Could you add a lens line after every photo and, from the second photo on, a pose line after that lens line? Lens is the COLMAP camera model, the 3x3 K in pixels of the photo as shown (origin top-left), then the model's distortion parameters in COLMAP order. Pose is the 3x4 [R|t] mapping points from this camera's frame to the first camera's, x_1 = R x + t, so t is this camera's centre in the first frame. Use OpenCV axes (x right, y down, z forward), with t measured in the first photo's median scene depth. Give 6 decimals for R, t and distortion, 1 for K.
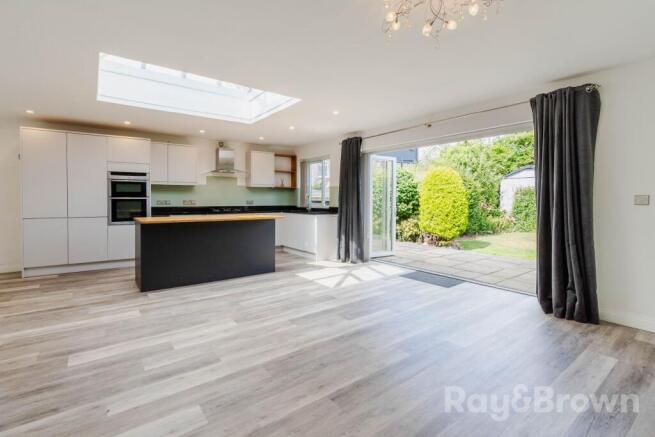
lens RADIAL K [[304.6, 0, 290.3], [0, 304.6, 206.8], [0, 0, 1]] dist [0.015366, -0.000766]
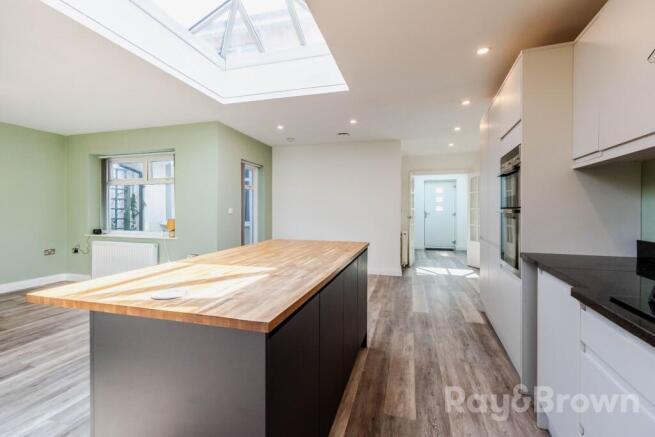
lens RADIAL K [[304.6, 0, 325.0], [0, 304.6, 216.9], [0, 0, 1]] dist [0.015366, -0.000766]
pose [[-0.762537, 0.004915, -0.646926, -0.036760], [-0.015037, 0.999566, 0.025318, -0.027770], [0.646770, 0.029034, -0.762132, 1.185830]]
